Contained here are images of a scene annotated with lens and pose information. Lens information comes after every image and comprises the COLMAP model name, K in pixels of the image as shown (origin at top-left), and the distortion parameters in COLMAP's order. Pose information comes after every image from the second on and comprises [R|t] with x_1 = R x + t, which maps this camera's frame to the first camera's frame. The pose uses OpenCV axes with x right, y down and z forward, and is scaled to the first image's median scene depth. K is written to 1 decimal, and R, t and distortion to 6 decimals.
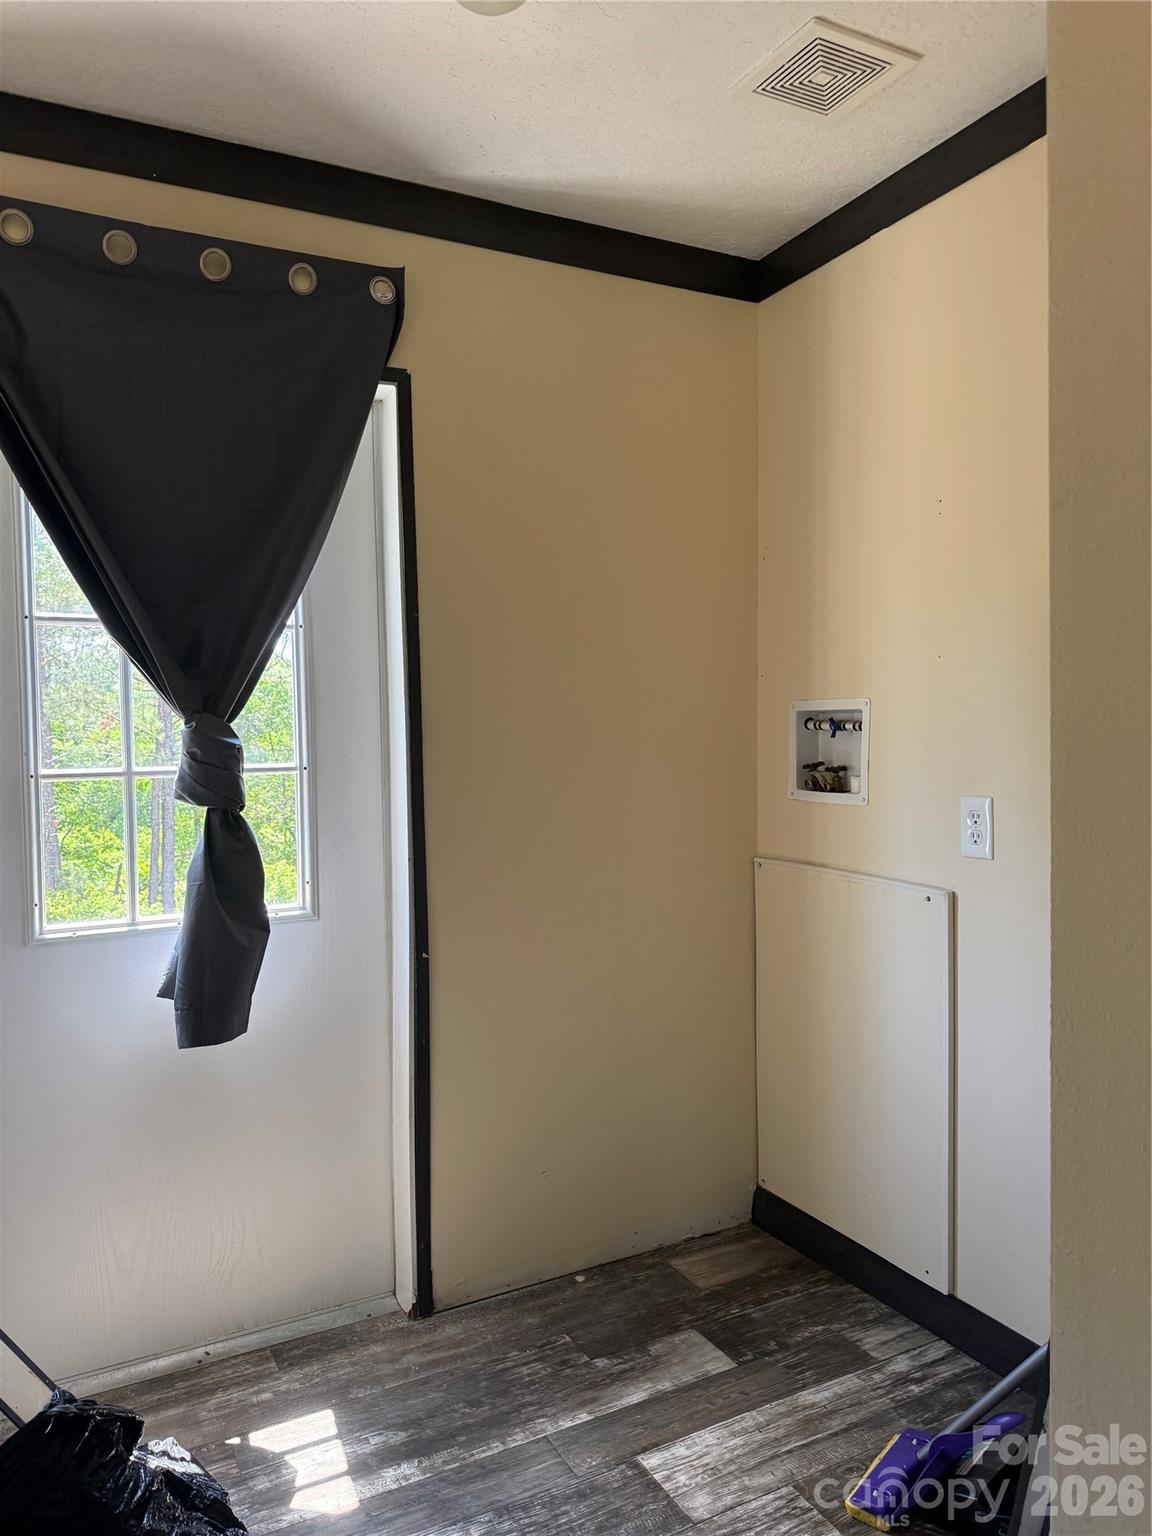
lens RADIAL K [[1075.7, 0, 576.0], [0, 1075.7, 768.0], [0, 0, 1]] dist [0.101749, -0.113350]
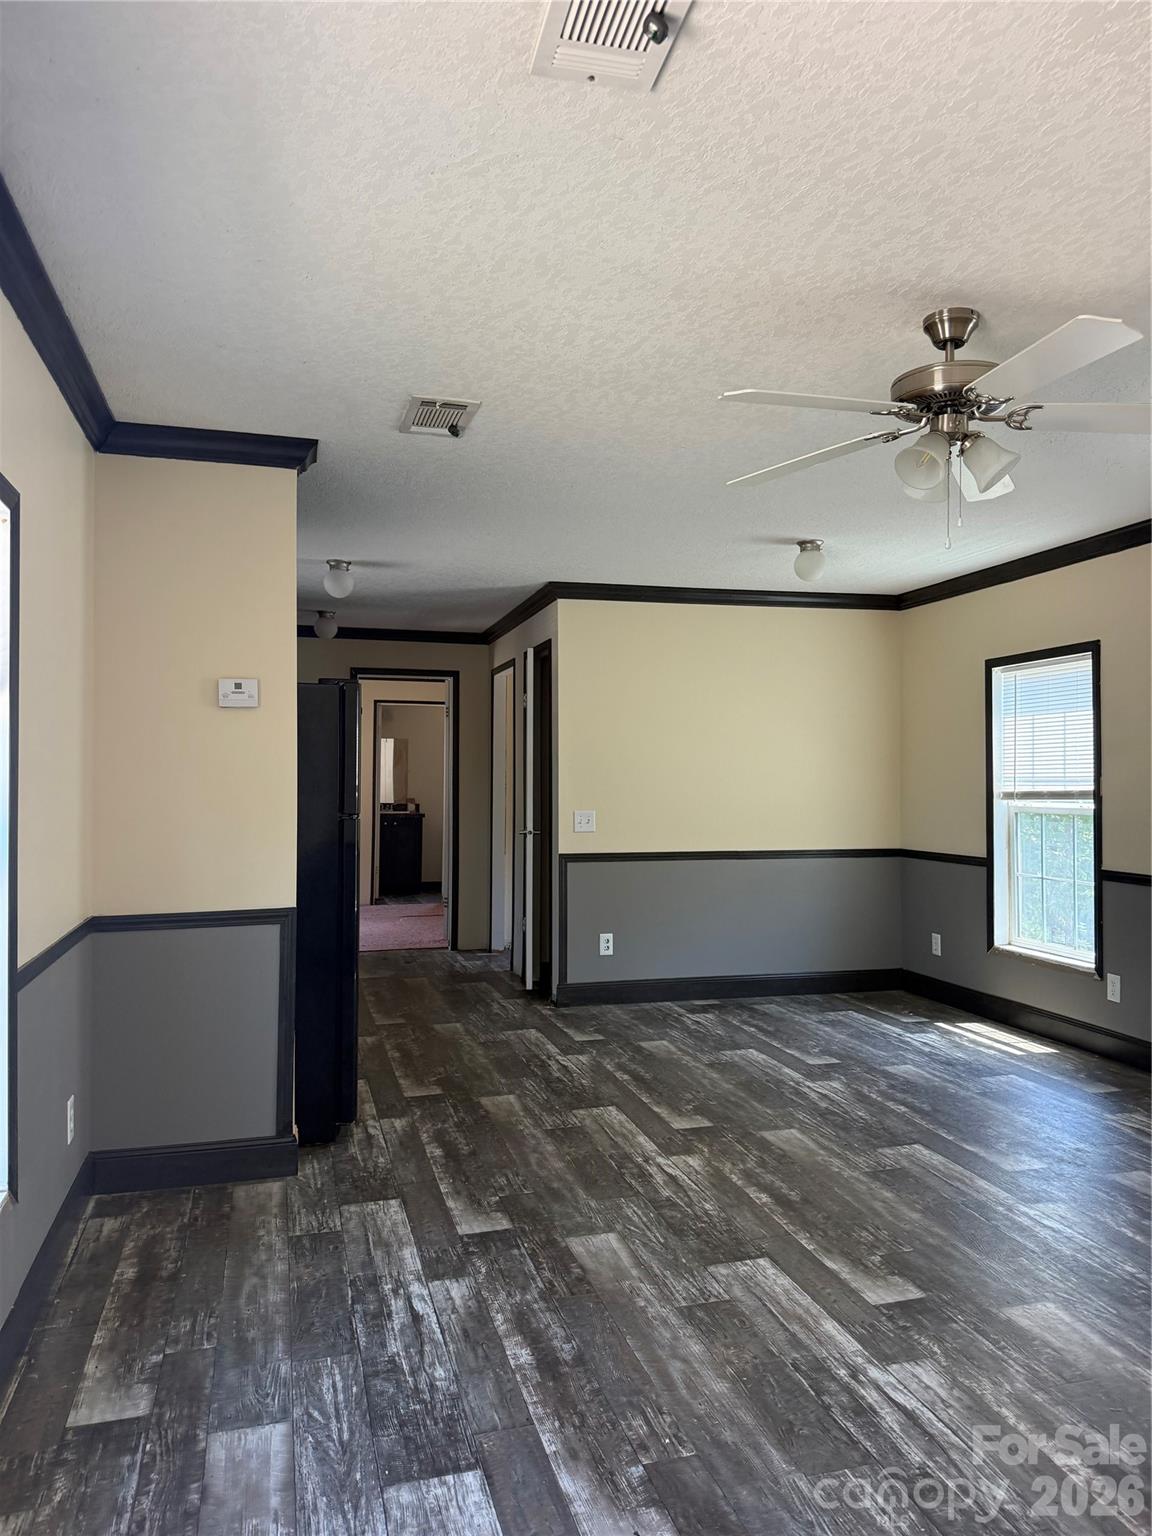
lens RADIAL K [[1075.7, 0, 576.0], [0, 1075.7, 768.0], [0, 0, 1]] dist [0.101749, -0.113350]
pose [[-0.212430, 0.012700, -0.977094, 1.567589], [-0.026304, 0.999479, 0.018710, -0.099130], [0.976822, 0.029676, -0.211986, 1.499425]]
